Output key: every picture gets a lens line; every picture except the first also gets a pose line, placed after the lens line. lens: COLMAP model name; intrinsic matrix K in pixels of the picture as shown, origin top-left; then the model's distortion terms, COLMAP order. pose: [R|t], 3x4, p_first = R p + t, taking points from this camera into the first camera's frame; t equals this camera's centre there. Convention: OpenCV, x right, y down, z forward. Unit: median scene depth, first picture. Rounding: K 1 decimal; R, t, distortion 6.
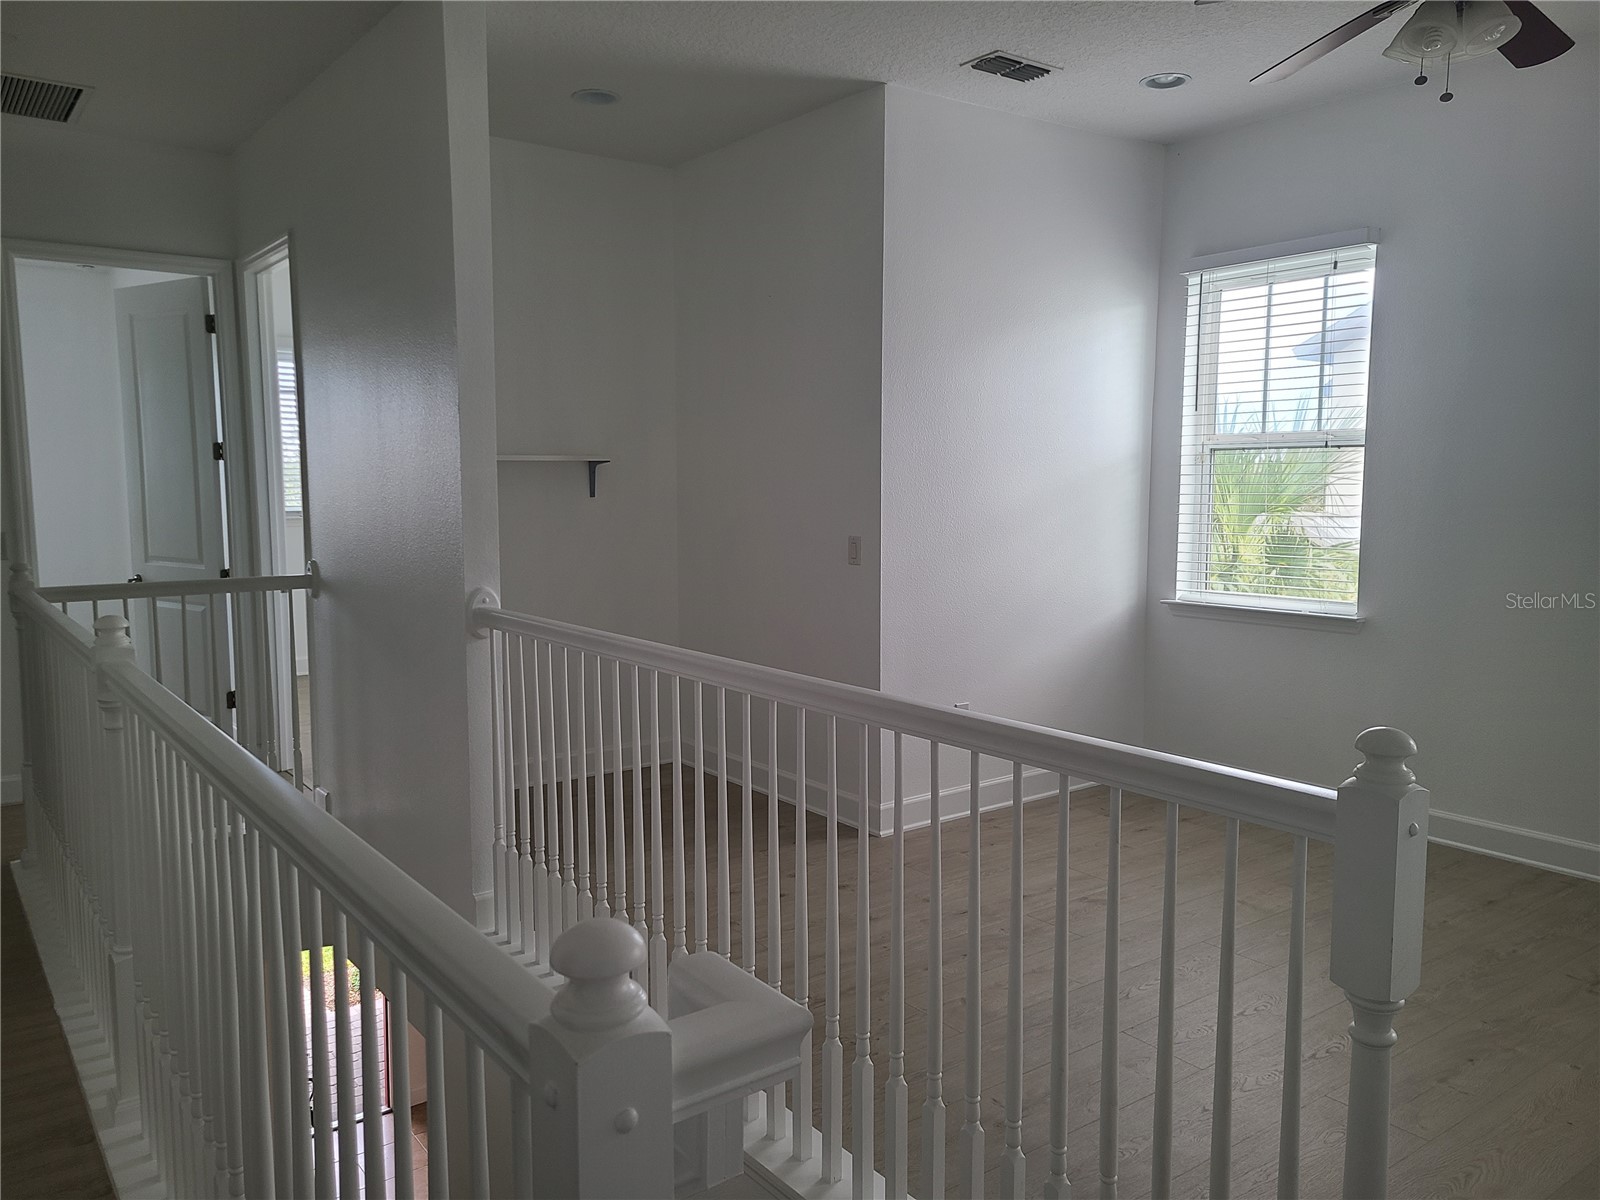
lens RADIAL K [[1181.9, 0, 793.4], [0, 1181.9, 596.2], [0, 0, 1]] dist [0.049114, -0.020830]
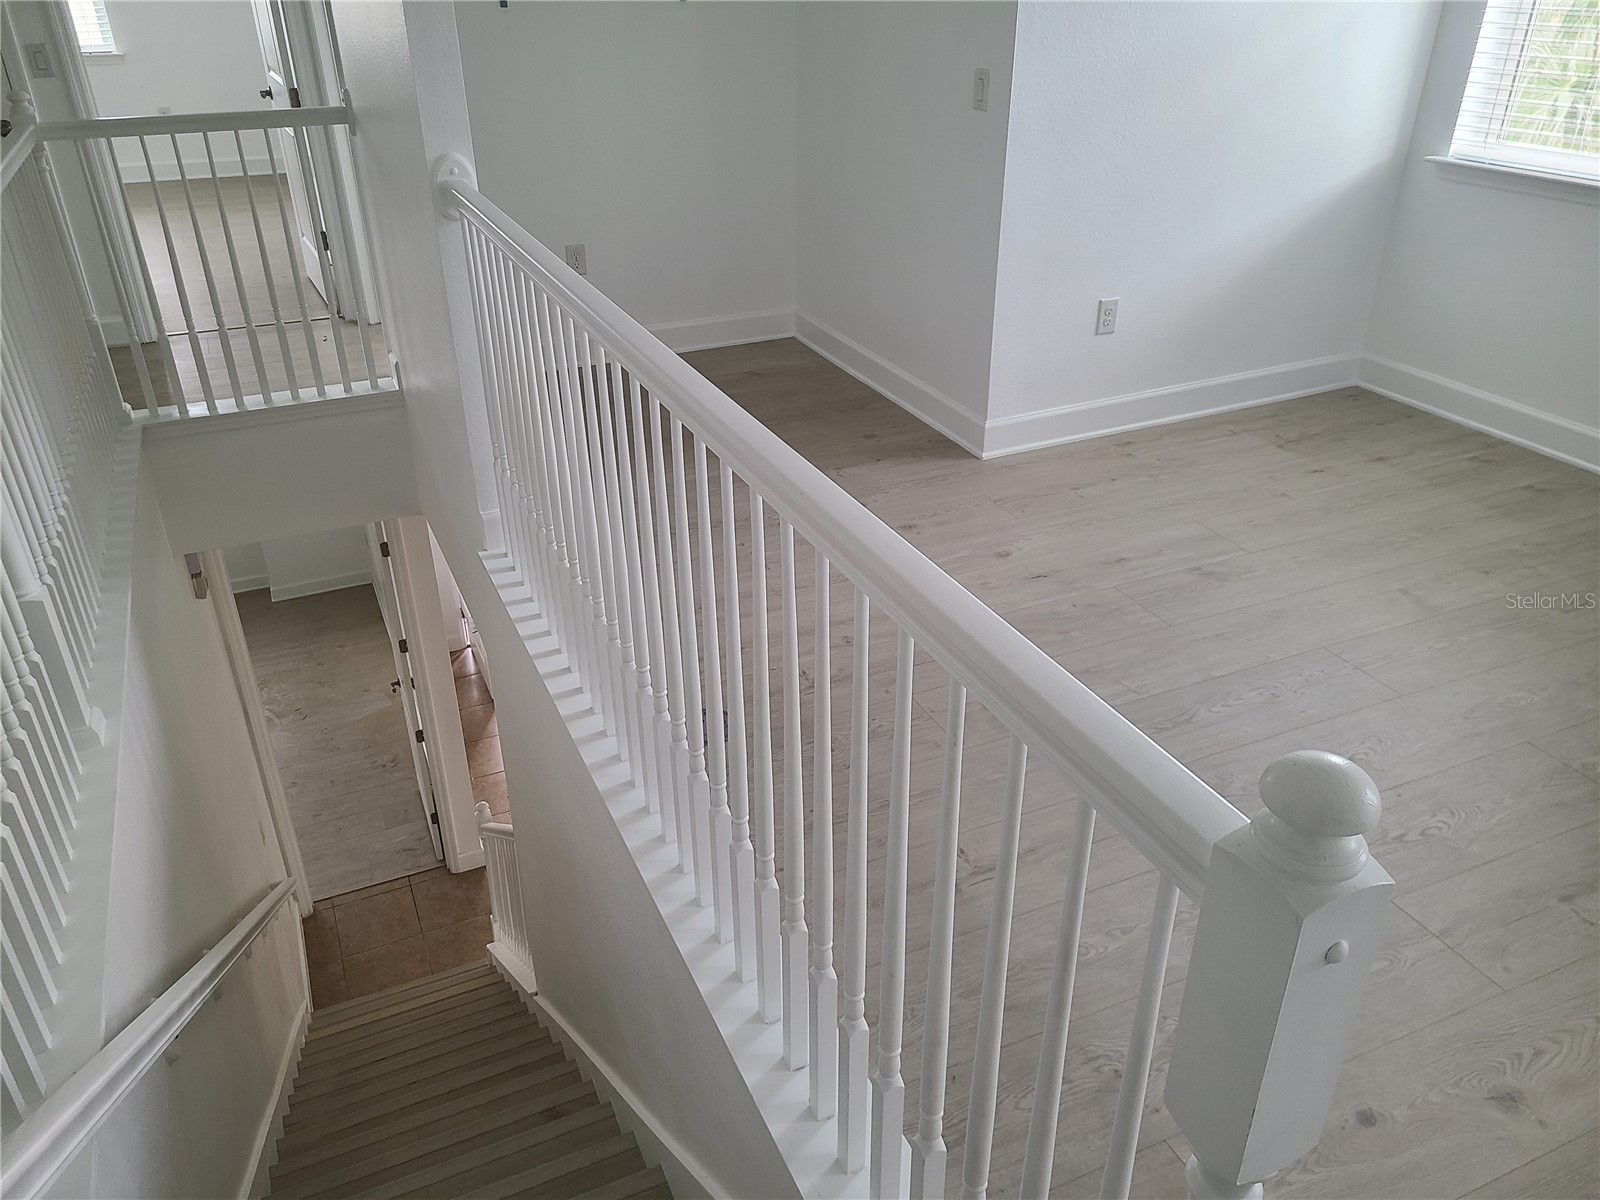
lens RADIAL K [[1204.2, 0, 788.0], [0, 1204.2, 582.0], [0, 0, 1]] dist [0.054365, -0.029824]
pose [[0.976553, 0.092854, -0.194220, 0.174282], [-0.011691, 0.923740, 0.382840, -0.067938], [0.214957, -0.371593, 0.903168, 0.244287]]
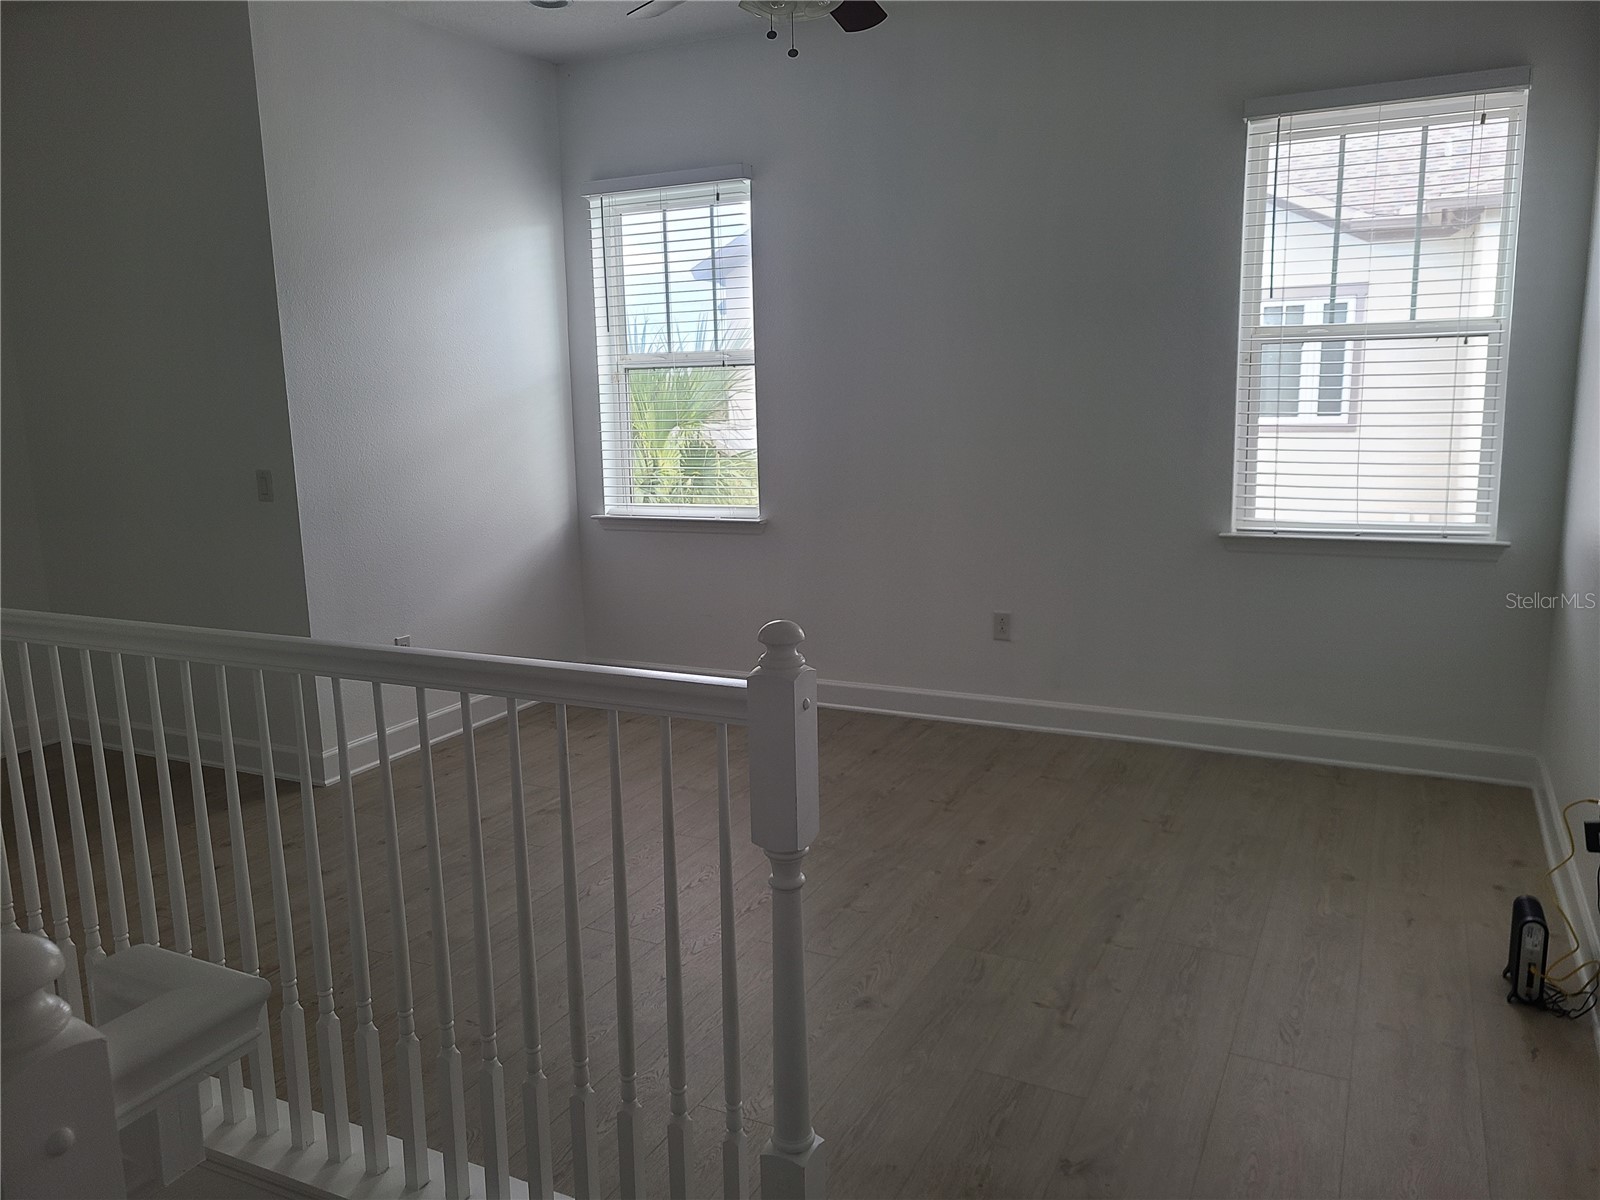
lens RADIAL K [[1189.4, 0, 773.0], [0, 1189.4, 584.2], [0, 0, 1]] dist [0.030712, -0.007838]
pose [[0.898011, -0.094596, 0.429683, -0.001130], [0.069571, 0.994857, 0.073621, -0.004371], [-0.434437, -0.036219, 0.899974, -0.014021]]
